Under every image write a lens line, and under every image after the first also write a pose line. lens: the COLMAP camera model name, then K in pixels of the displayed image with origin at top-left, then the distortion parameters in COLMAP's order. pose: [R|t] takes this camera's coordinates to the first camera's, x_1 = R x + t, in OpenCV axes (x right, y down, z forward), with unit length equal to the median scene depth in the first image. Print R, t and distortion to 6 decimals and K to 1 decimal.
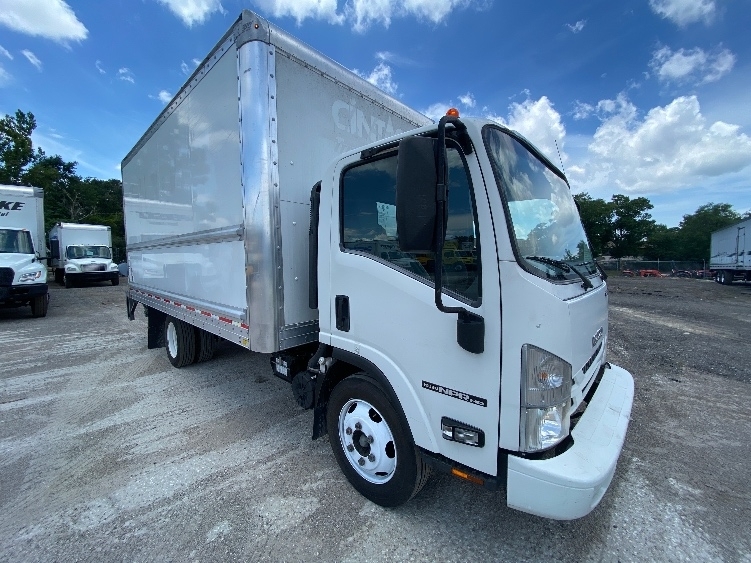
lens RADIAL K [[302.5, 0, 375.5], [0, 302.5, 281.5], [0, 0, 1]] dist [0.000892, 0.000010]
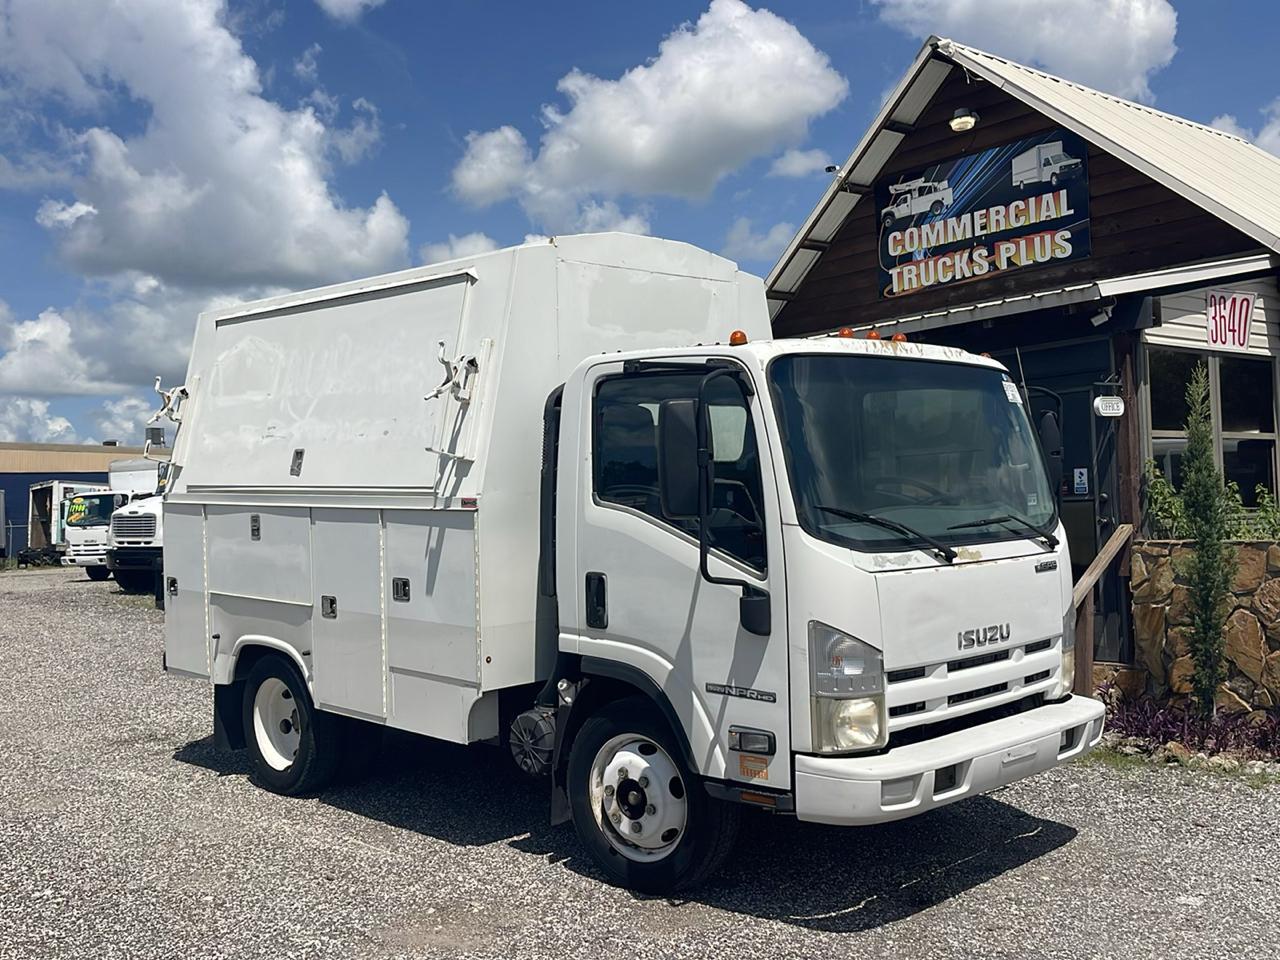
lens RADIAL K [[1282.4, 0, 640.0], [0, 1282.4, 480.0], [0, 0, 1]] dist [-0.019440, -0.011456]
pose [[0.998331, -0.007598, -0.057243, 0.181291], [0.003760, 0.997756, -0.066854, 0.040523], [0.057623, 0.066527, 0.996119, -2.222981]]
